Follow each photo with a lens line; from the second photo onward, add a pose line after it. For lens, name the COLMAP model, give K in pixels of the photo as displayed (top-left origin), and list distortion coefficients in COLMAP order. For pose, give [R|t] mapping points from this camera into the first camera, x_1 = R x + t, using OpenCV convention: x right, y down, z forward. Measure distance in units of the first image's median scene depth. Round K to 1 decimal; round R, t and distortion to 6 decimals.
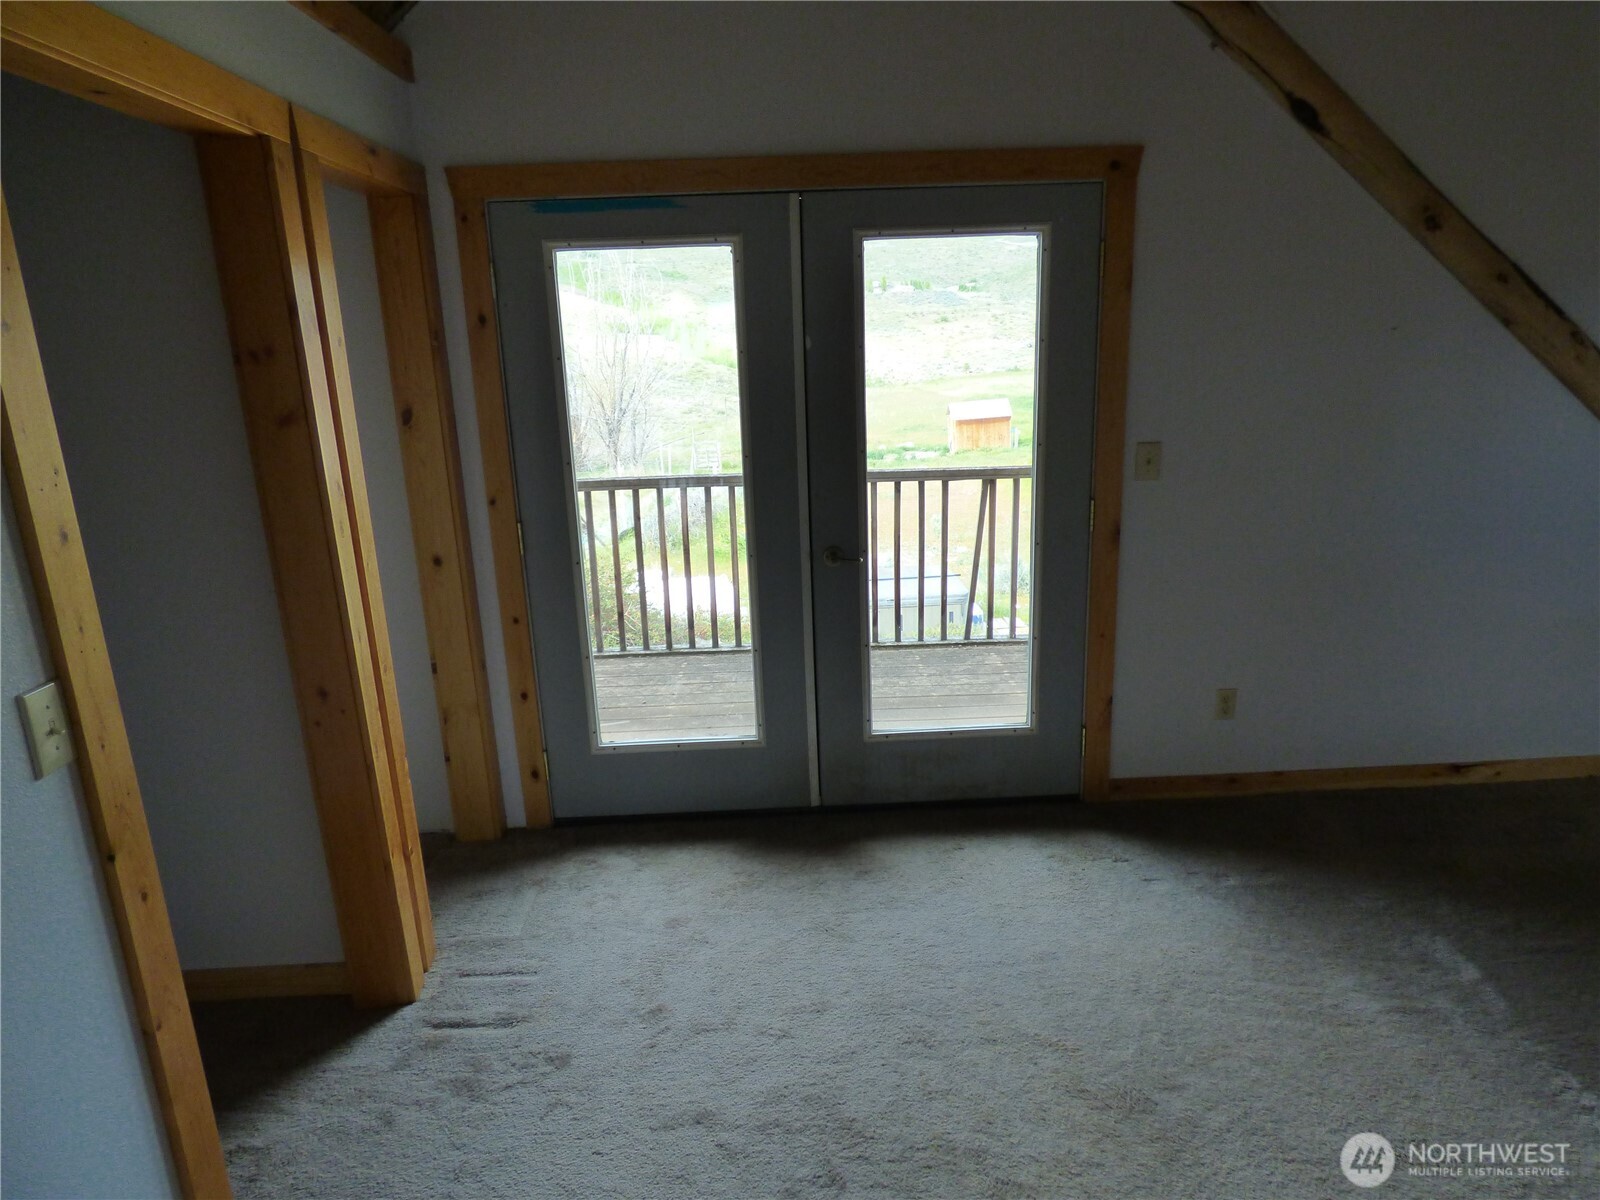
lens RADIAL K [[975.9, 0, 805.0], [0, 975.9, 597.5], [0, 0, 1]] dist [-0.009972, 0.001142]
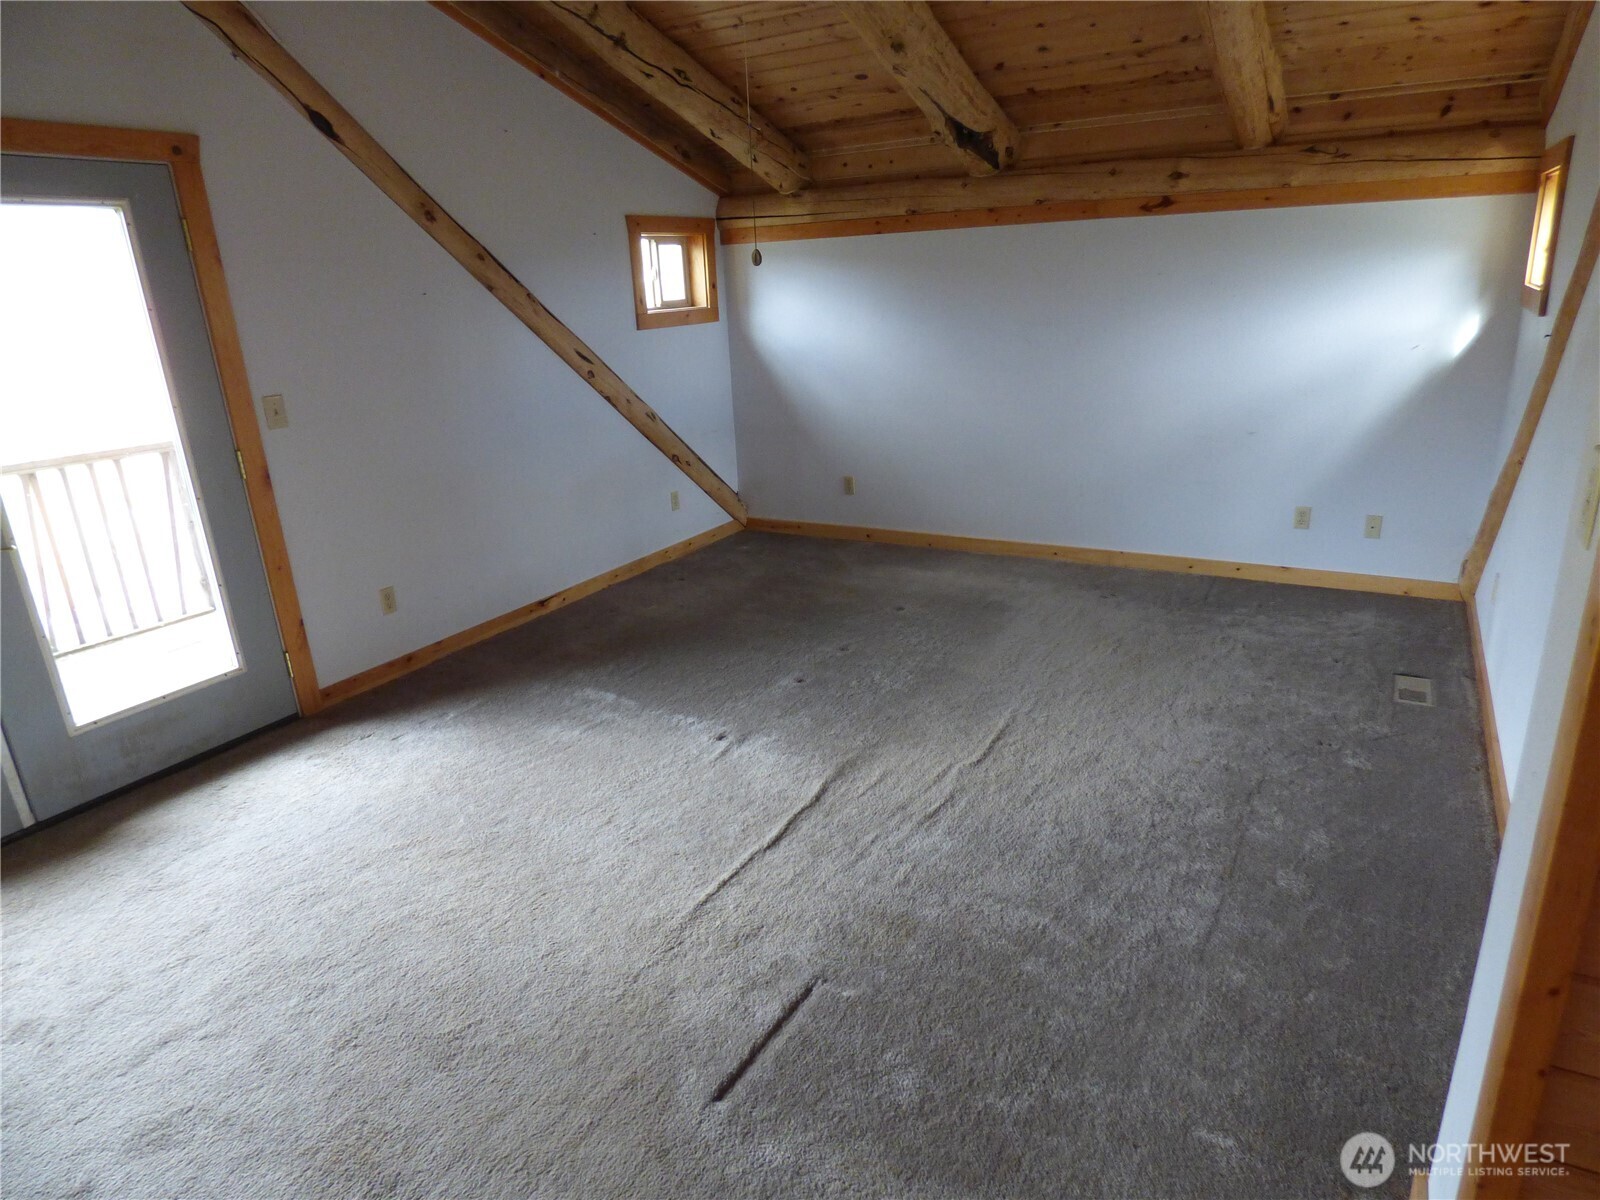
lens RADIAL K [[975.9, 0, 789.4], [0, 975.9, 603.3], [0, 0, 1]] dist [-0.009972, 0.001142]
pose [[0.547956, -0.262746, 0.794172, -0.309891], [0.242428, 0.958526, 0.149852, 0.056502], [-0.800608, 0.110417, 0.588927, -0.157775]]
